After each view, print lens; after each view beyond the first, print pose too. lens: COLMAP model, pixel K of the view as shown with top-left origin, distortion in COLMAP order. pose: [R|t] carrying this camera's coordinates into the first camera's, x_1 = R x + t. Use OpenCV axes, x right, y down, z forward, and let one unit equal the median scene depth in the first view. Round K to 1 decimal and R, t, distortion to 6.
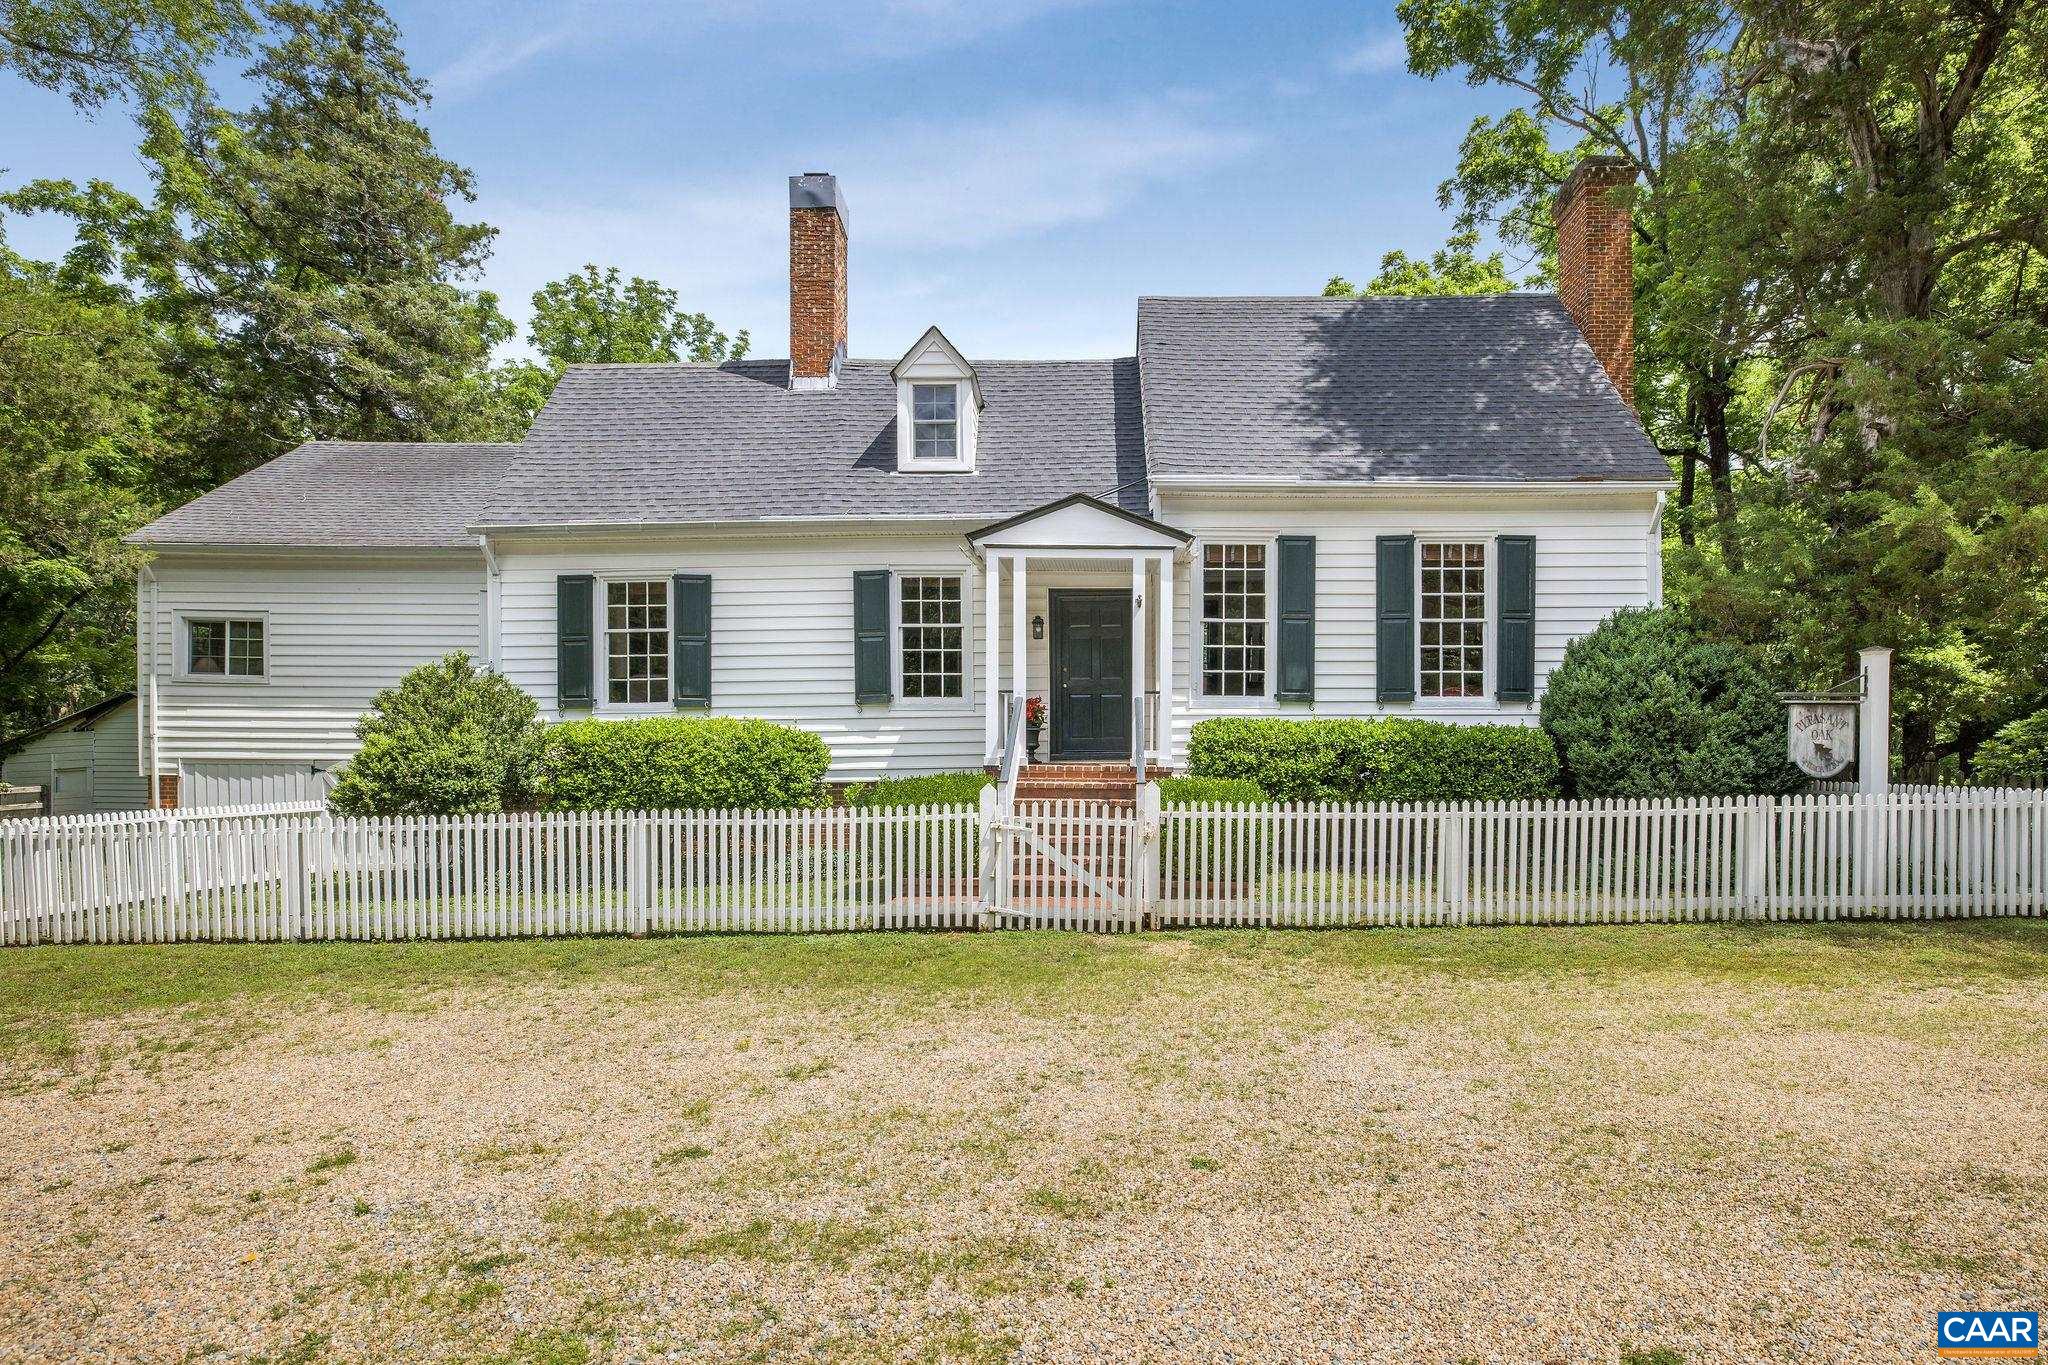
lens RADIAL K [[1035.8, 0, 1017.6], [0, 1035.8, 730.4], [0, 0, 1]] dist [-0.000730, -0.000450]
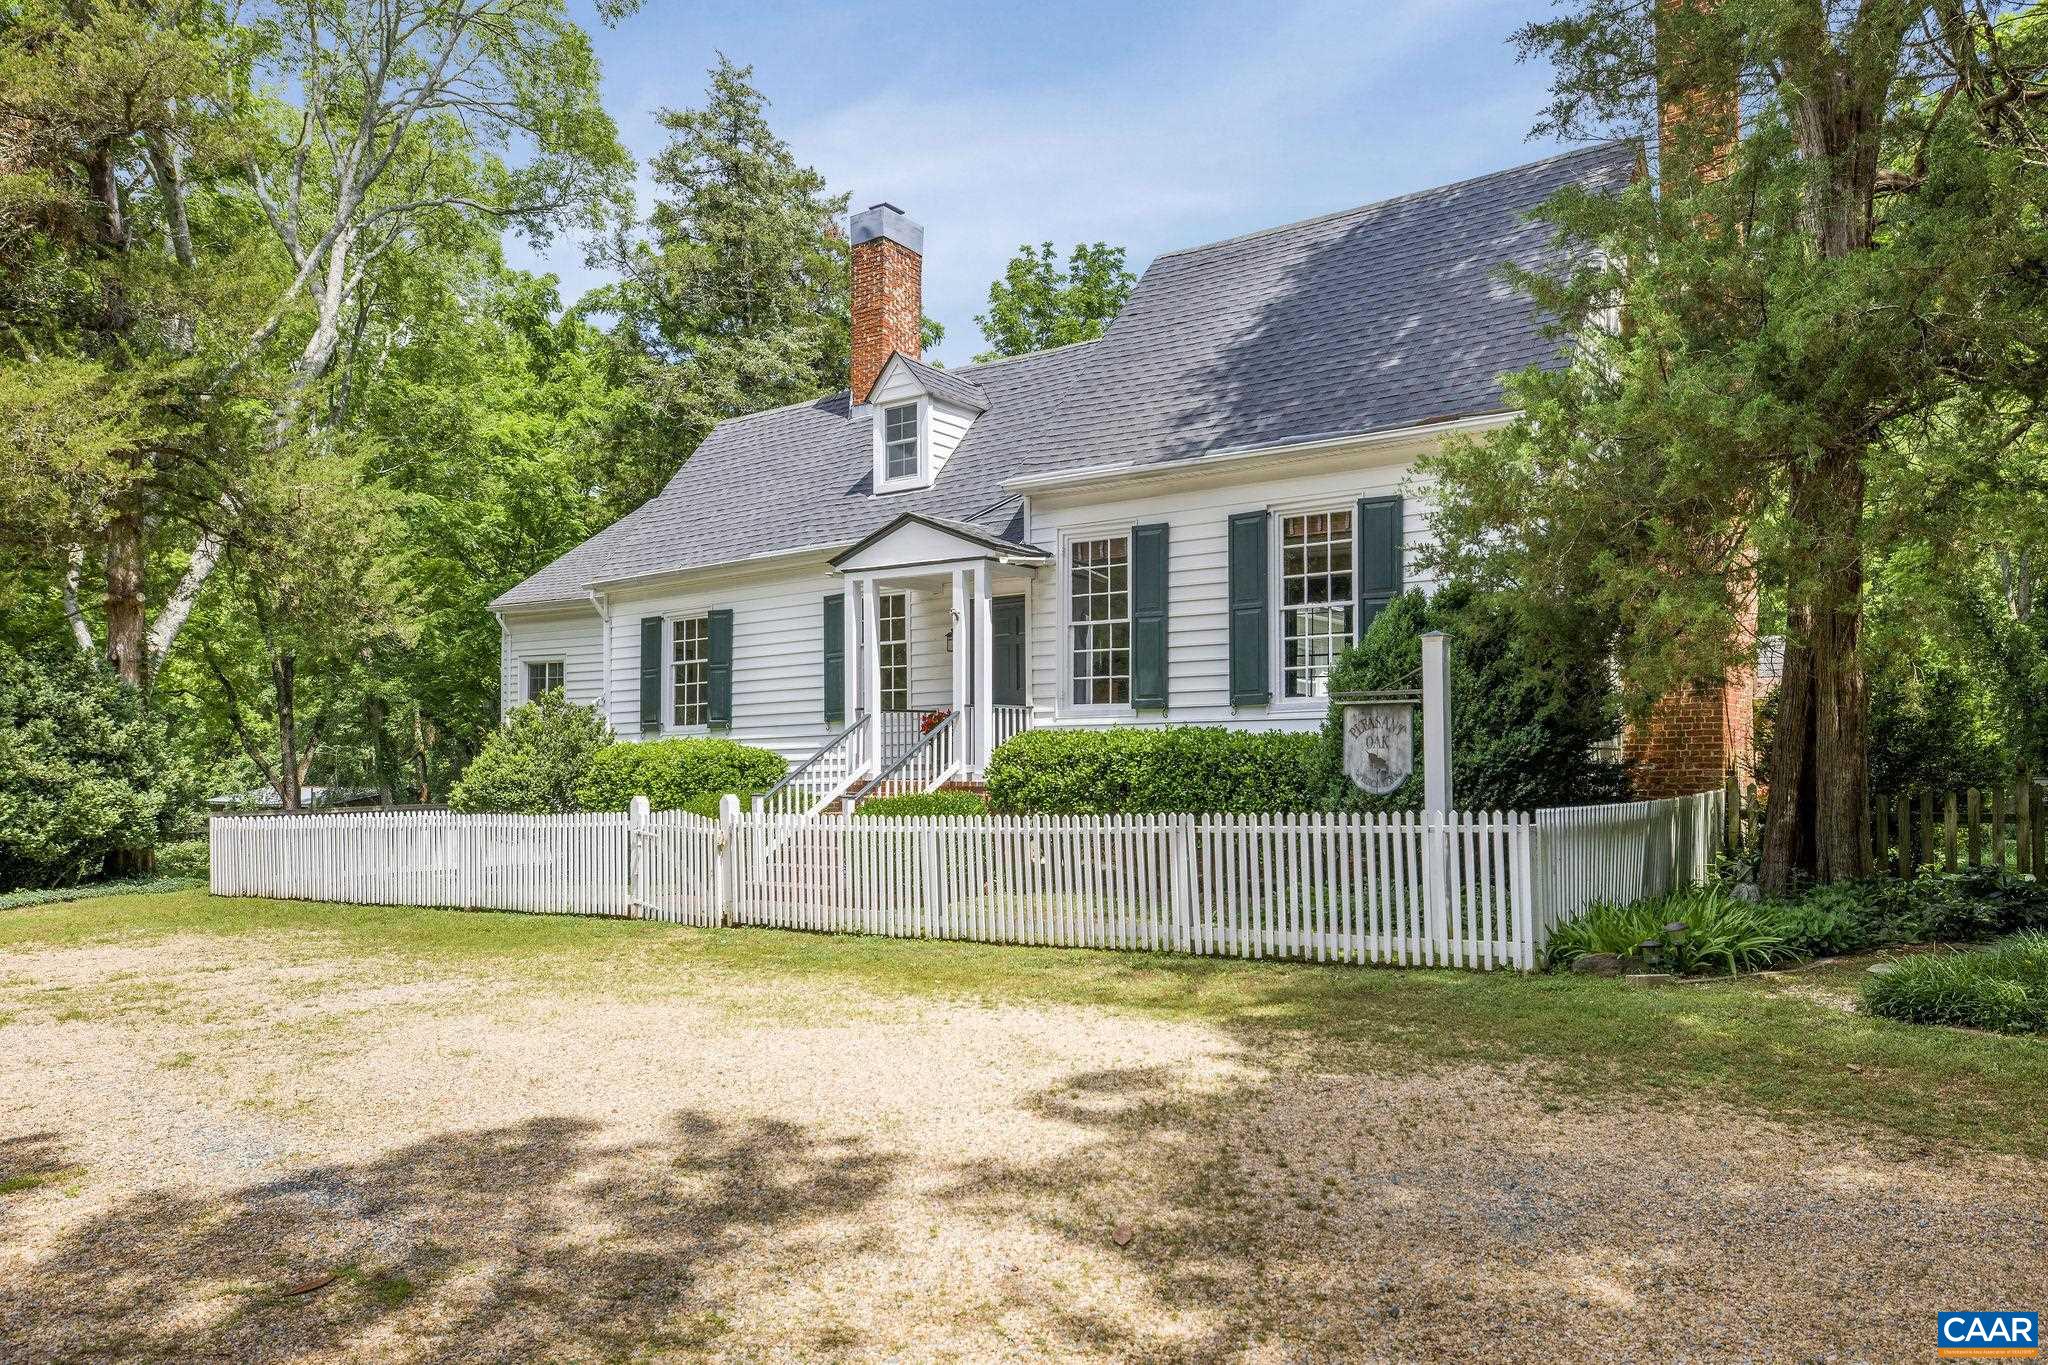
lens RADIAL K [[1335.1, 0, 1025.0], [0, 1335.1, 689.6], [0, 0, 1]] dist [0.000258, 0.000748]
pose [[0.837785, -0.038853, -0.544616, 0.809032], [0.022193, 0.999064, -0.037133, -0.003240], [0.545549, 0.019023, 0.837863, -0.033367]]
